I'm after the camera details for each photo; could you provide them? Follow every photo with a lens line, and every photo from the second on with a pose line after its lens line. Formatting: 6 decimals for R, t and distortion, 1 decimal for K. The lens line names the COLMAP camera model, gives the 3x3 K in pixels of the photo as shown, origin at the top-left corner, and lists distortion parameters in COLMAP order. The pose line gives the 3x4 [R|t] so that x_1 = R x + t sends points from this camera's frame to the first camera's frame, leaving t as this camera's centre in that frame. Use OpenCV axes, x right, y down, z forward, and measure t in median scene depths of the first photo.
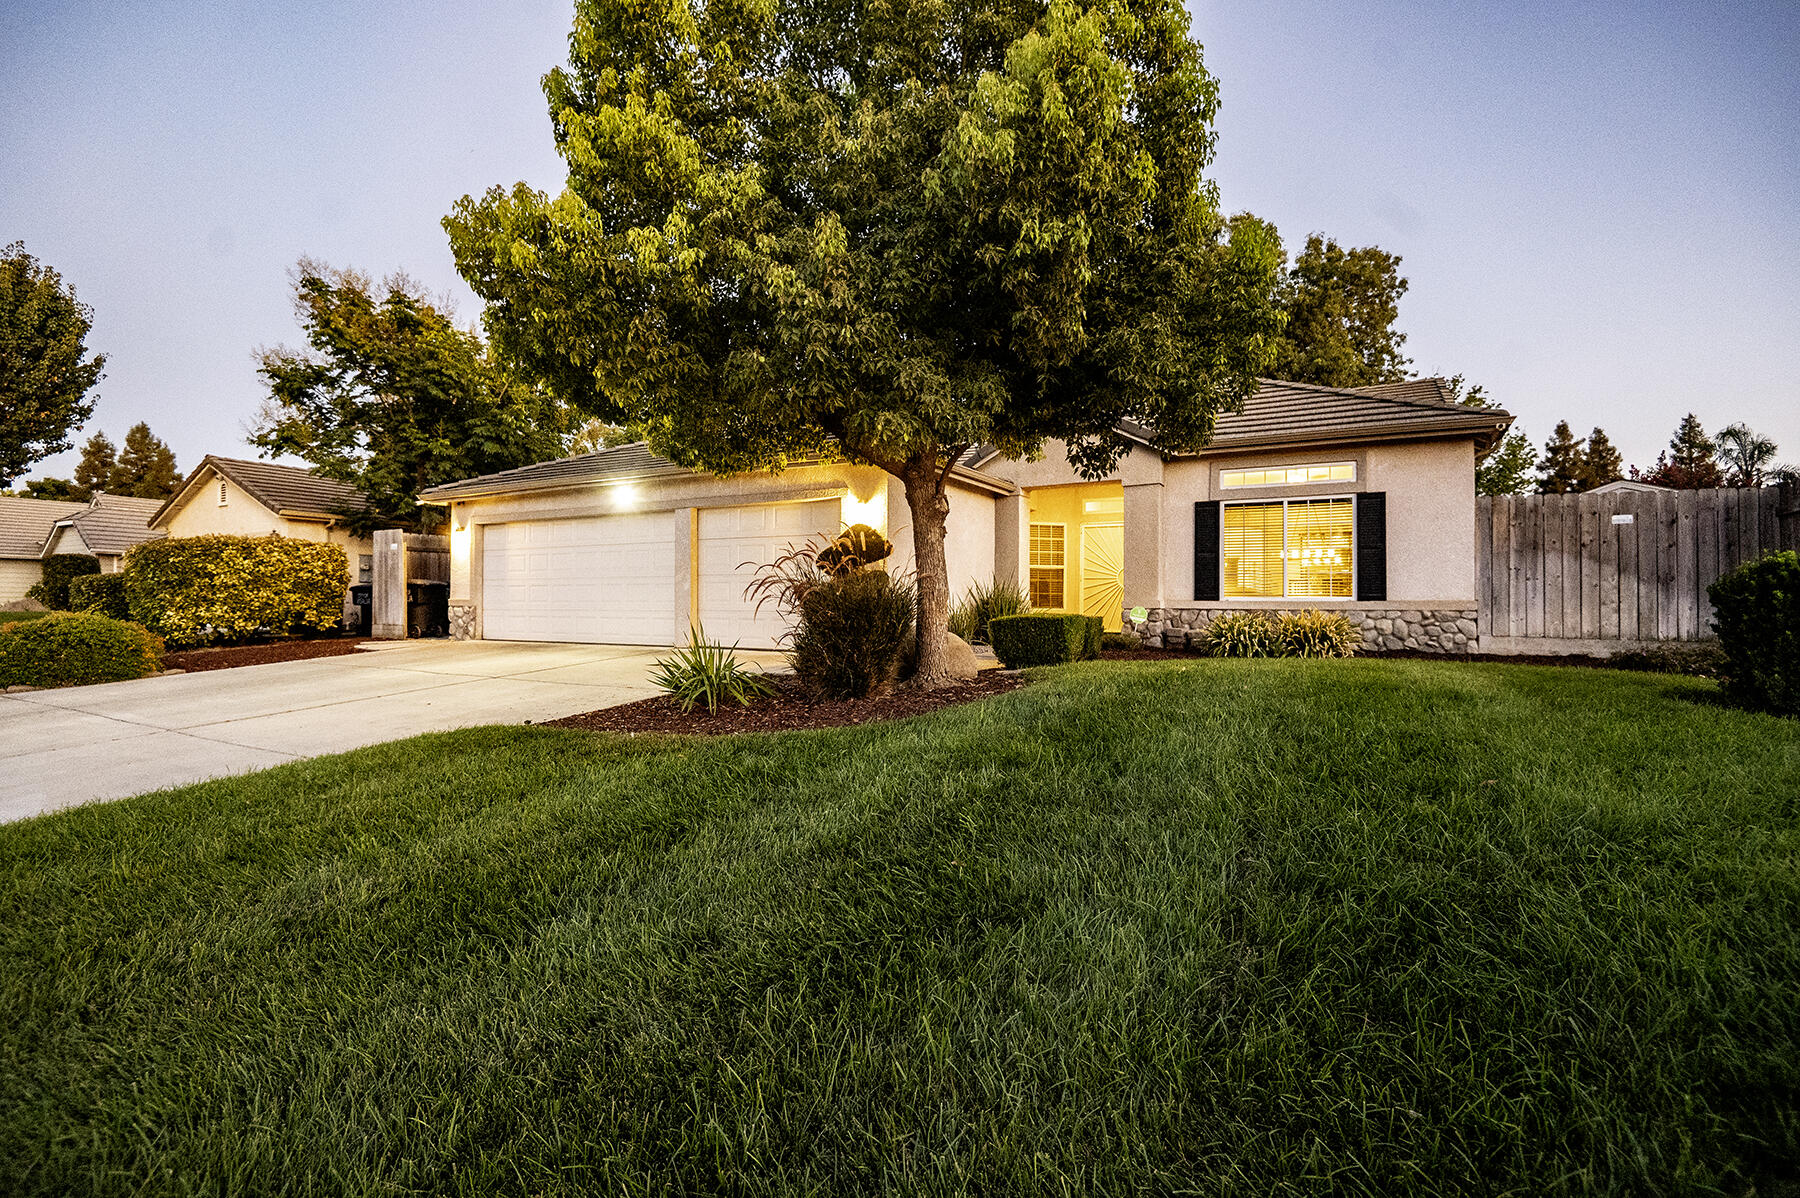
lens RADIAL K [[830.2, 0, 900.0], [0, 830.2, 599.0], [0, 0, 1]] dist [-0.000483, -0.000188]
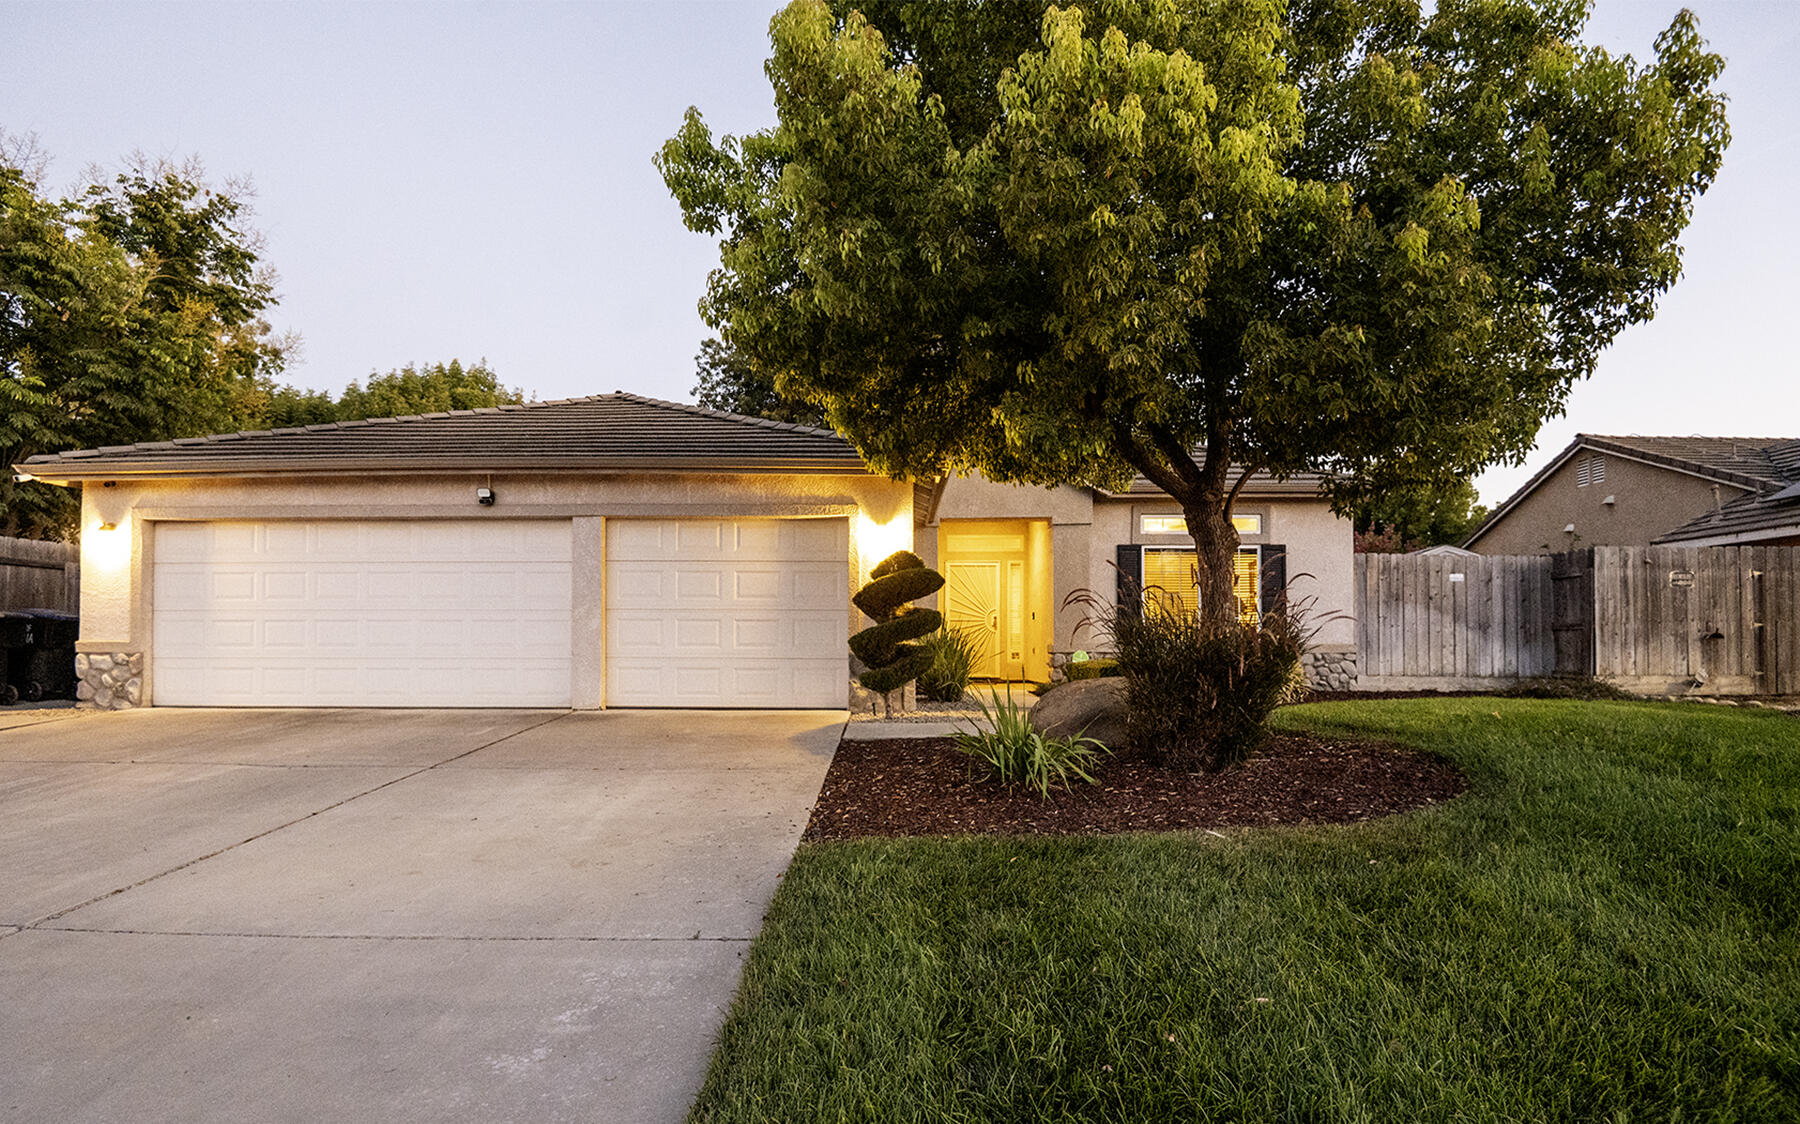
lens RADIAL K [[903.2, 0, 900.1], [0, 903.2, 631.6], [0, 0, 1]] dist [-0.002957, -0.000967]
pose [[0.885162, 0.007960, 0.465215, -0.411589], [-0.000222, 0.999861, -0.016685, 0.004887], [-0.465283, 0.014666, 0.885041, 0.185768]]
